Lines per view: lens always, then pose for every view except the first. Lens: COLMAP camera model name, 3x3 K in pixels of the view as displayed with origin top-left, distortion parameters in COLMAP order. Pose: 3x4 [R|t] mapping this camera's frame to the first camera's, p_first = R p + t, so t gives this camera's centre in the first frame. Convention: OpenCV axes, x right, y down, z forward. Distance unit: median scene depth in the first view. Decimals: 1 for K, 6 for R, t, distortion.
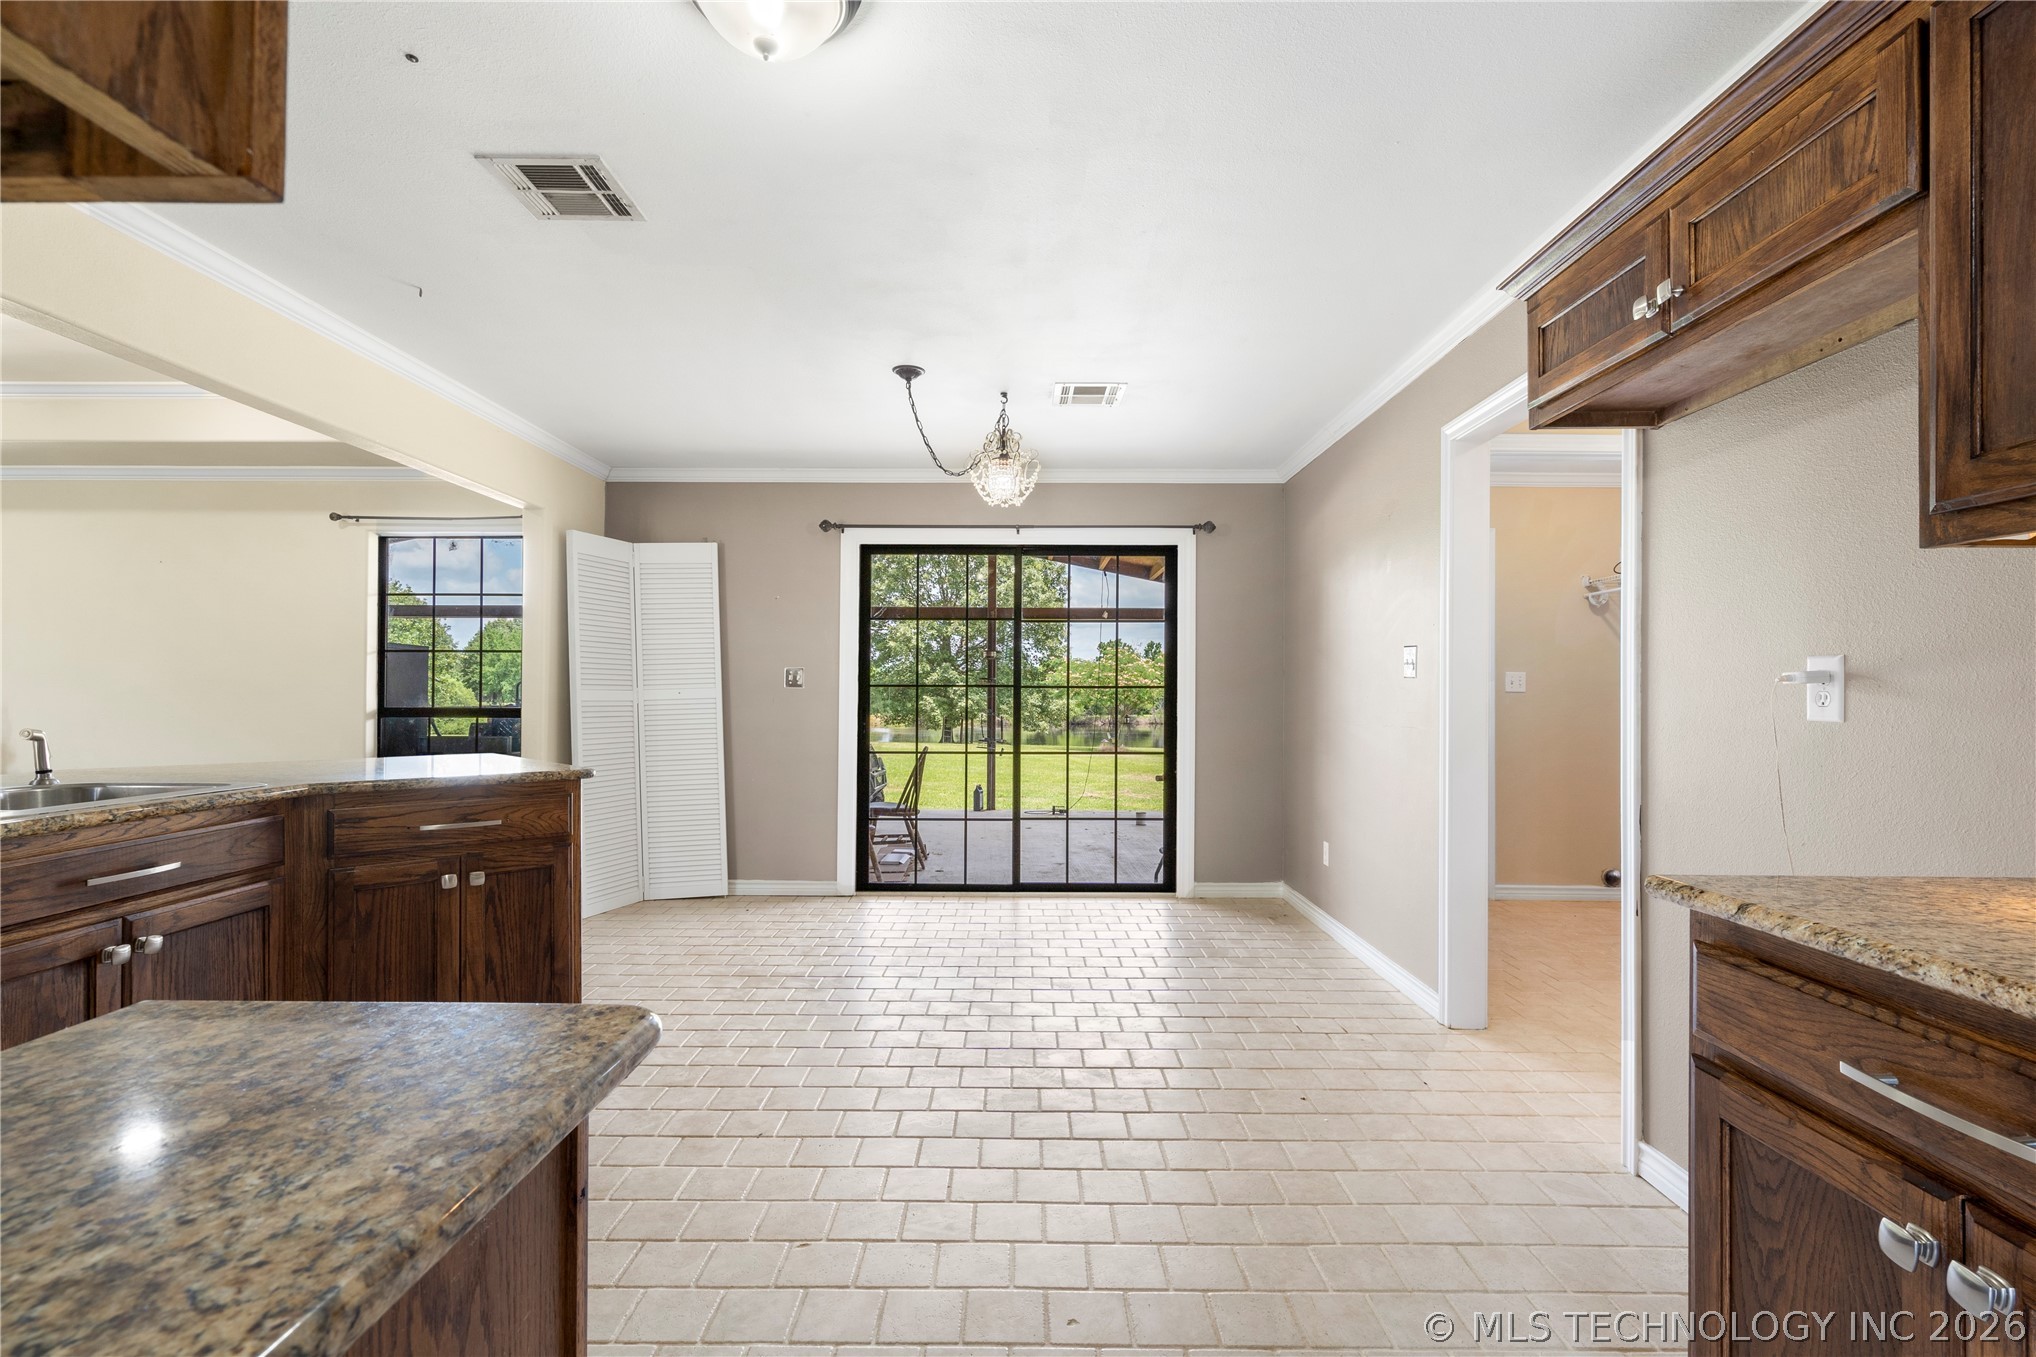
lens RADIAL K [[935.4, 0, 1018.0], [0, 935.4, 678.5], [0, 0, 1]] dist [-0.000496, 0.000375]
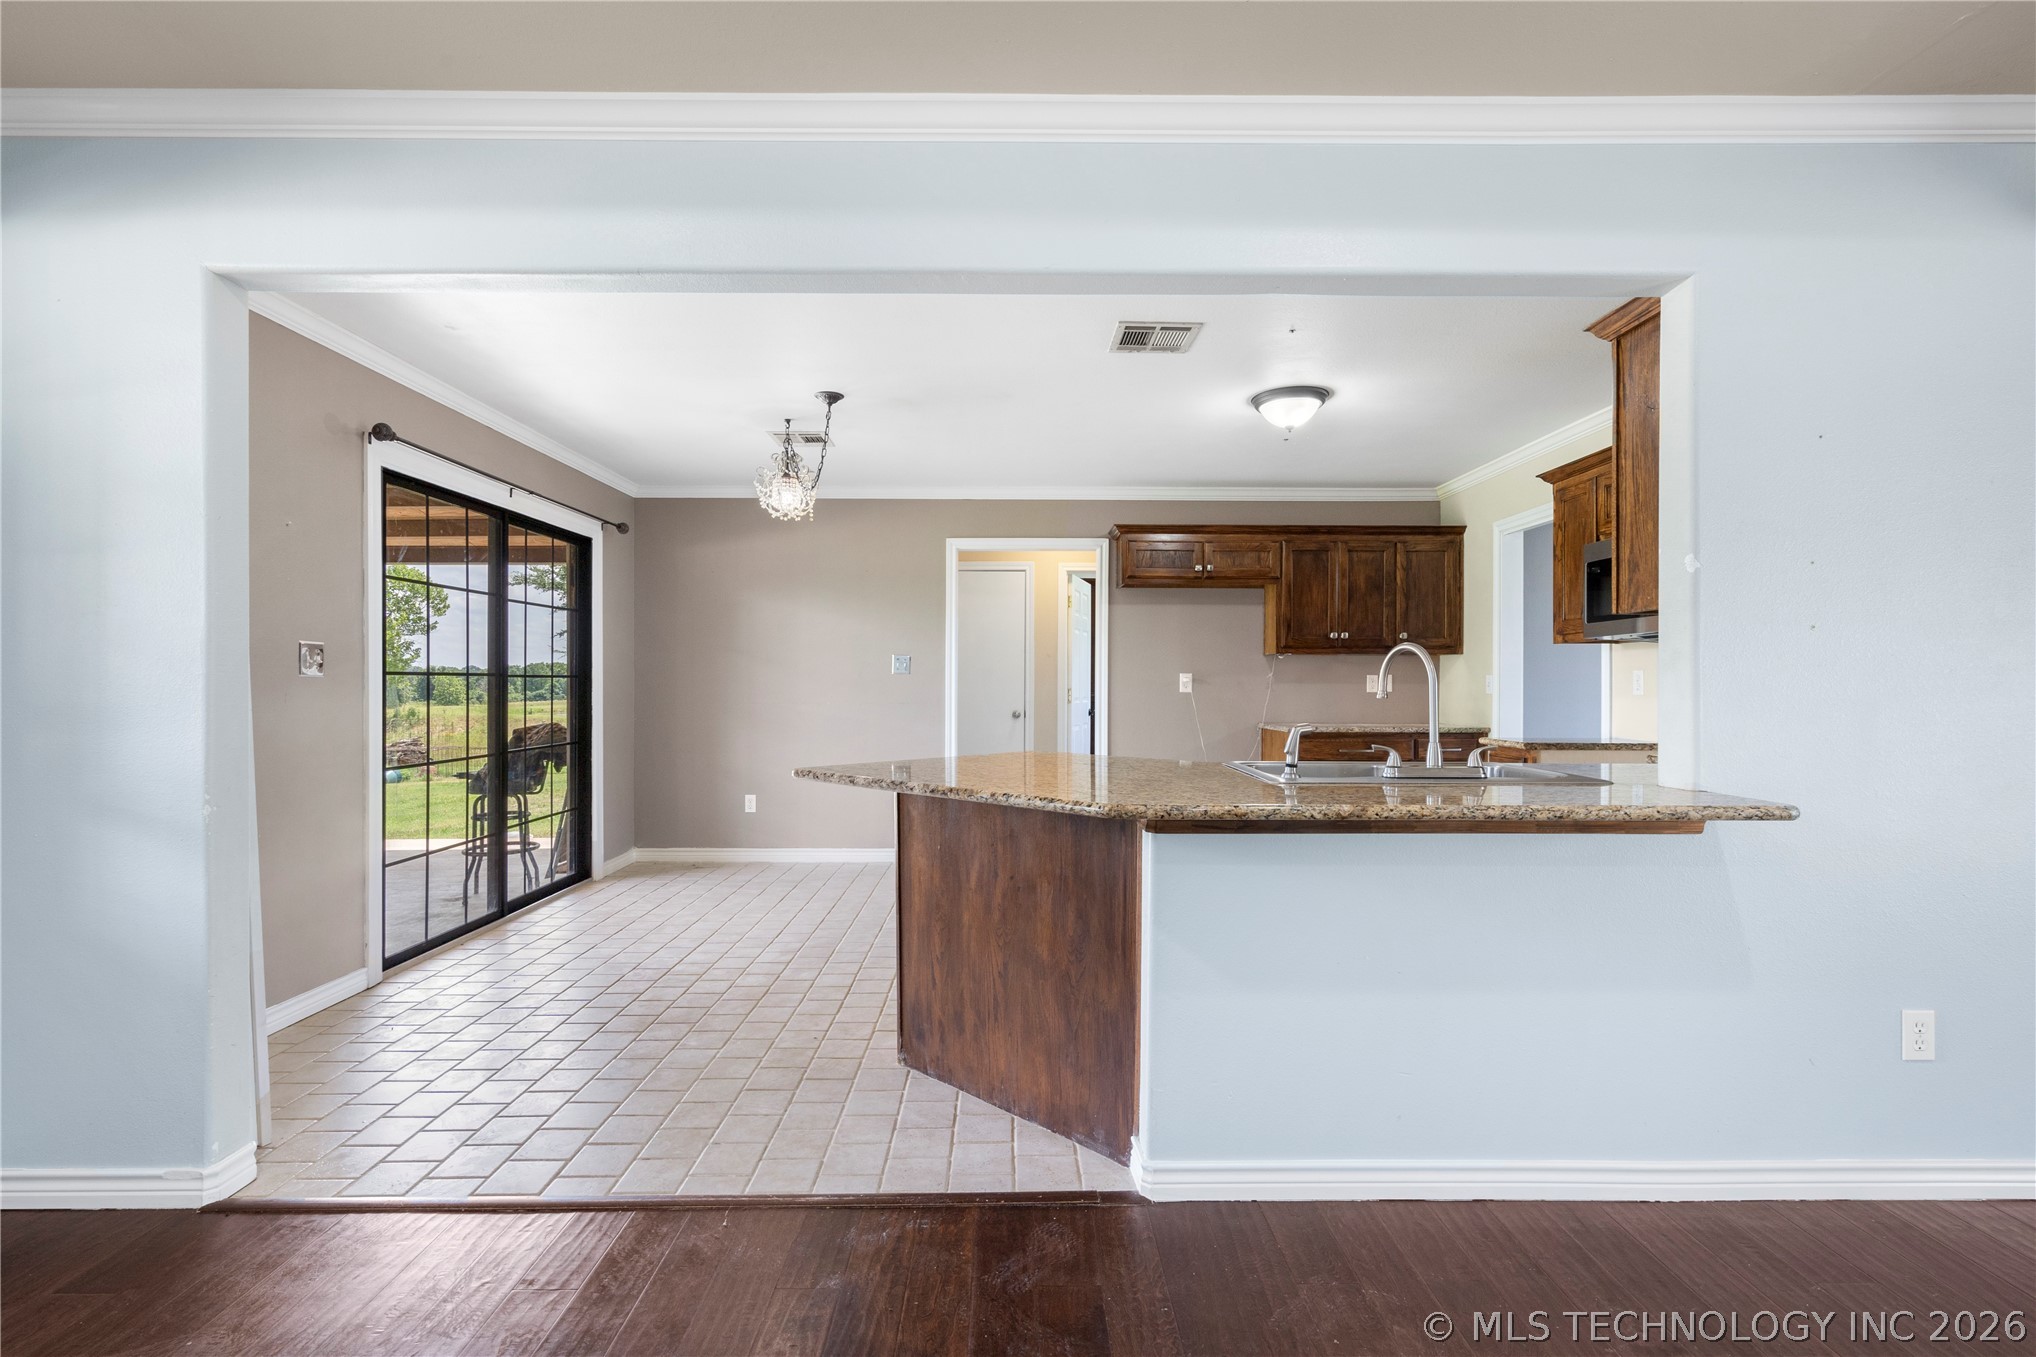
lens RADIAL K [[935.4, 0, 1018.0], [0, 935.4, 678.5], [0, 0, 1]] dist [-0.000496, 0.000375]
pose [[-0.012226, 0.002814, 0.999921, -0.865427], [-0.018396, 0.999826, -0.003039, 0.005609], [-0.999756, -0.018432, -0.012172, 0.549307]]
